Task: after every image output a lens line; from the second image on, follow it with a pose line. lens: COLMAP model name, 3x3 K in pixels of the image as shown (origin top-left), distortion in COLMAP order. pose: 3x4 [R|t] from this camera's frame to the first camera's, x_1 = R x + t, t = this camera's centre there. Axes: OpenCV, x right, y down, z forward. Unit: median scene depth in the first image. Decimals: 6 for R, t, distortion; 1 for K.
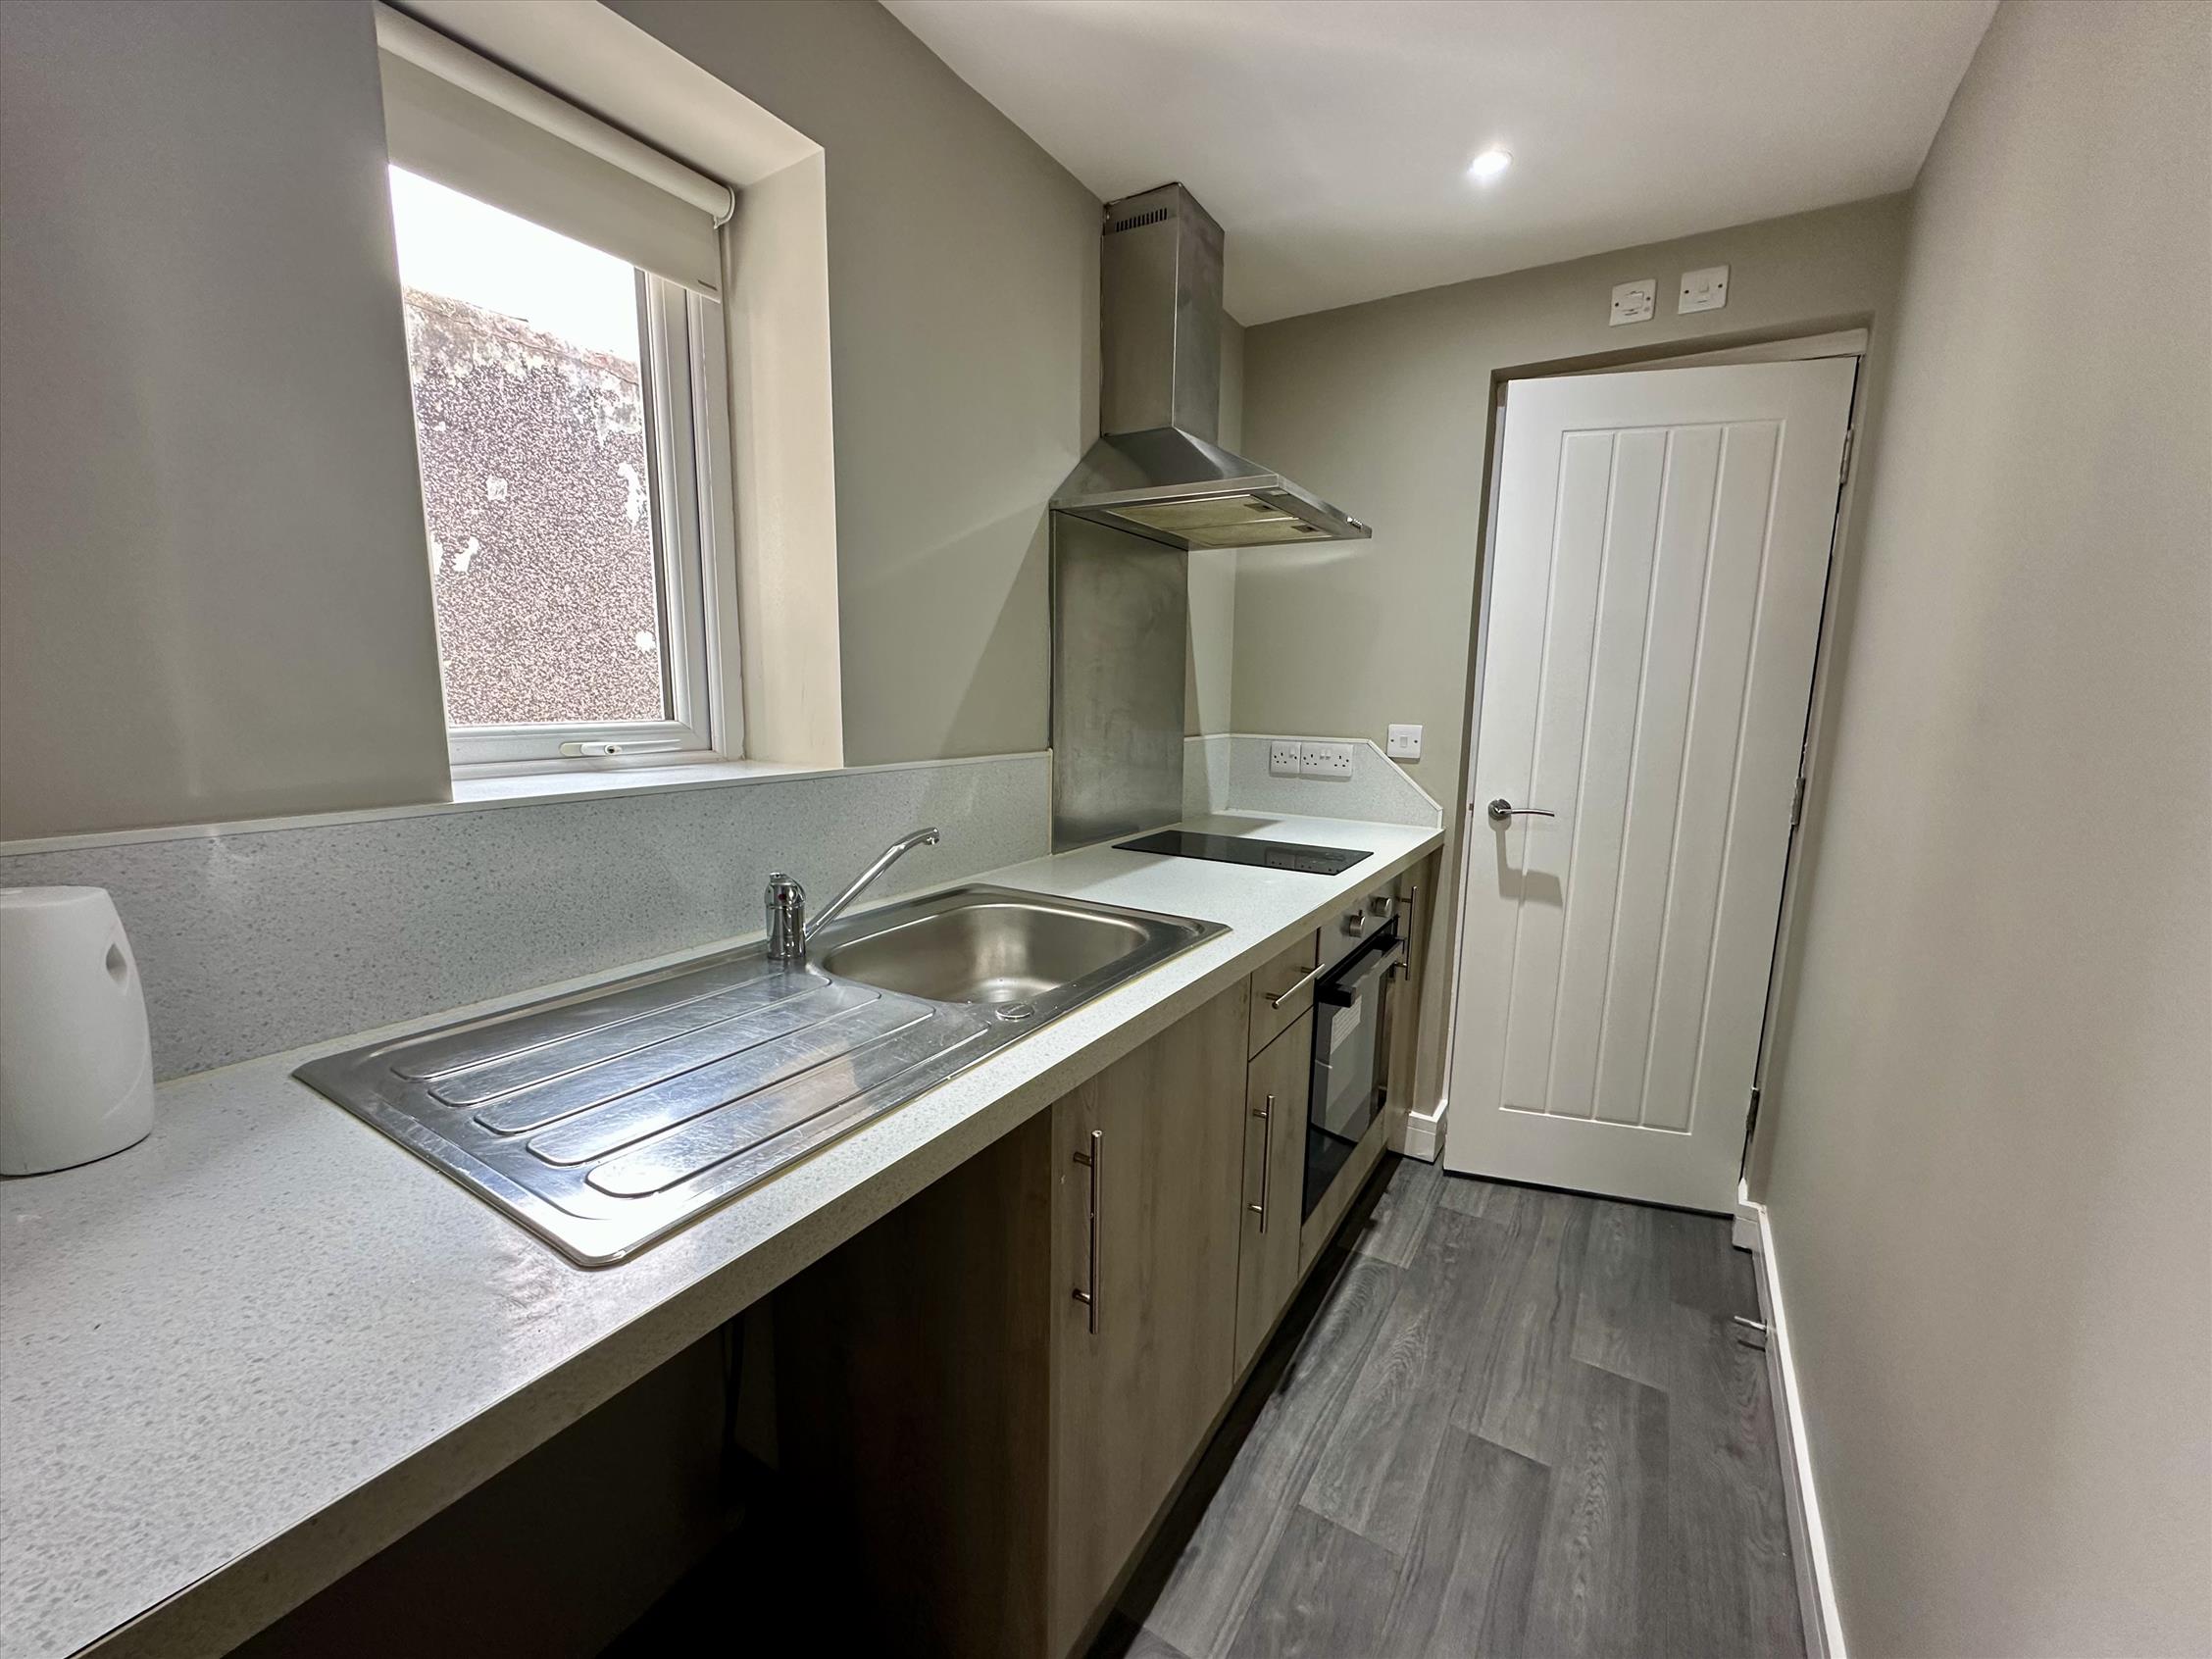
lens RADIAL K [[880.6, 0, 1111.3], [0, 880.6, 834.6], [0, 0, 1]] dist [-0.010240, 0.001024]
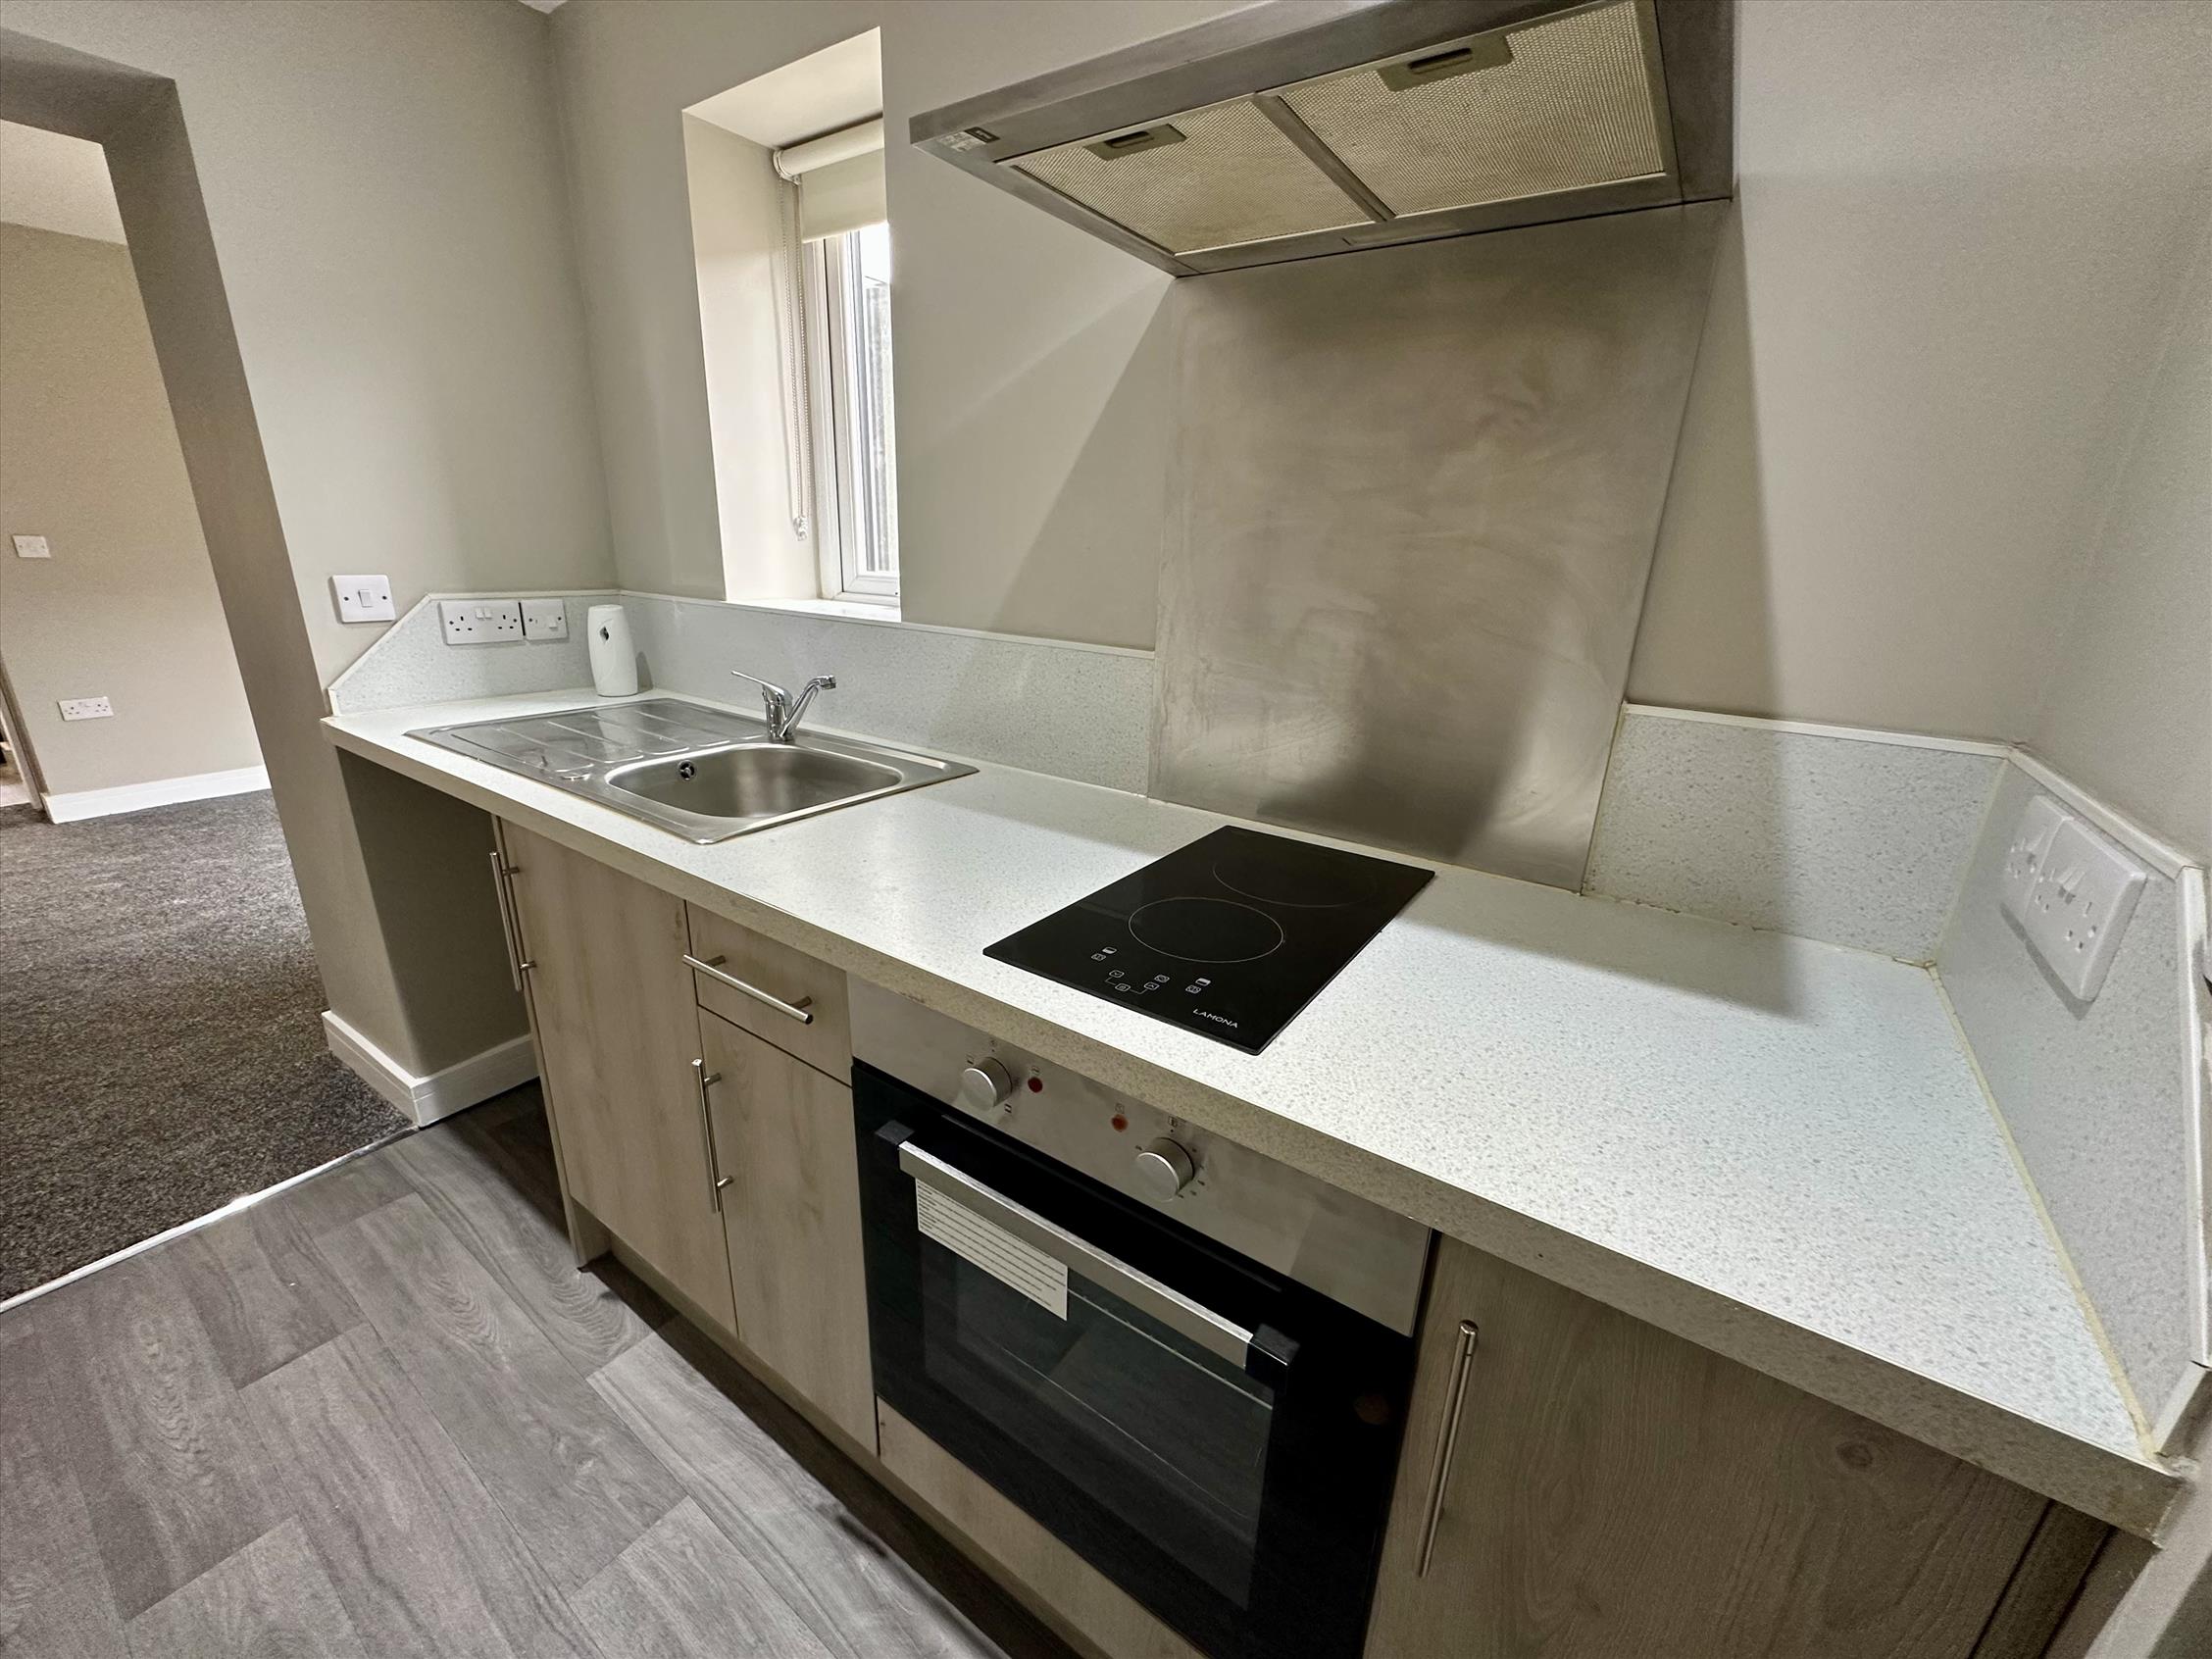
lens RADIAL K [[880.6, 0, 1129.0], [0, 880.6, 868.0], [0, 0, 1]] dist [-0.010240, 0.001024]
pose [[-0.051844, 0.322846, -0.945030, 0.954877], [-0.205399, 0.922624, 0.326460, -0.237163], [0.977304, 0.211033, 0.018480, 1.490271]]
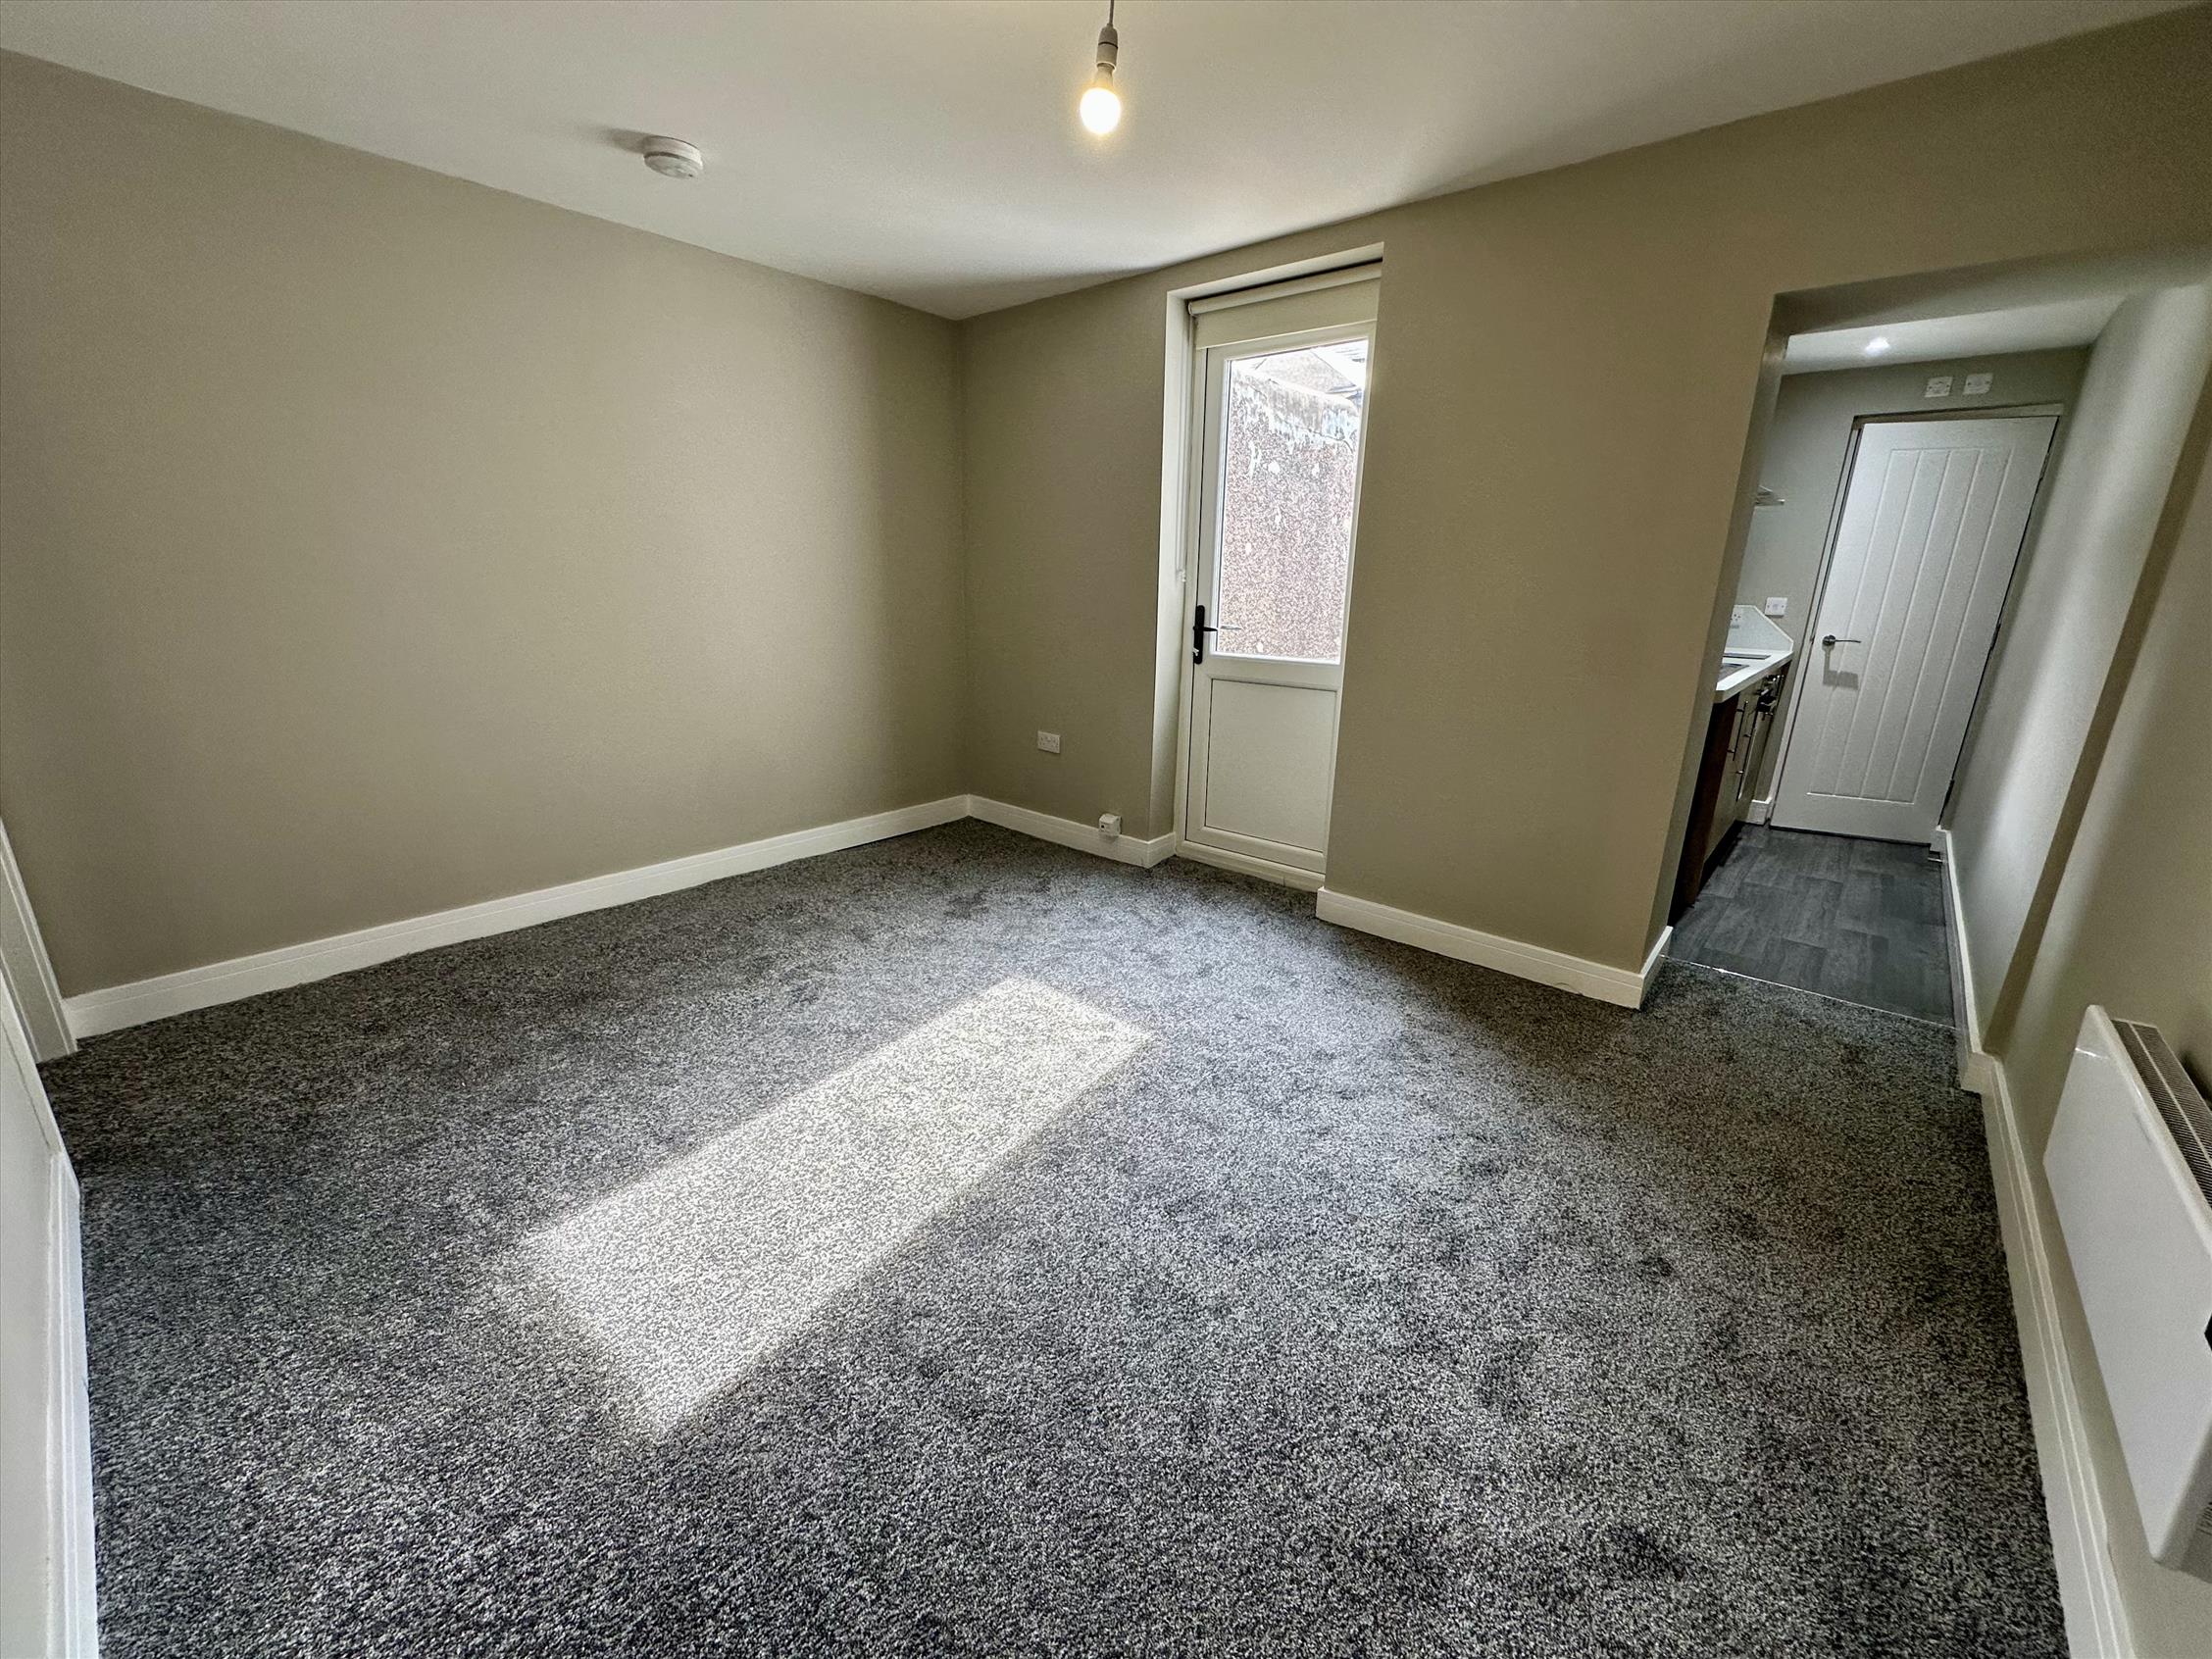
lens RADIAL K [[880.6, 0, 1101.5], [0, 880.6, 823.3], [0, 0, 1]] dist [-0.010240, 0.001024]
pose [[0.984710, 0.052483, -0.166108, -0.761202], [-0.035683, 0.994087, 0.102552, 0.219851], [0.170508, -0.095057, 0.980761, -1.158527]]
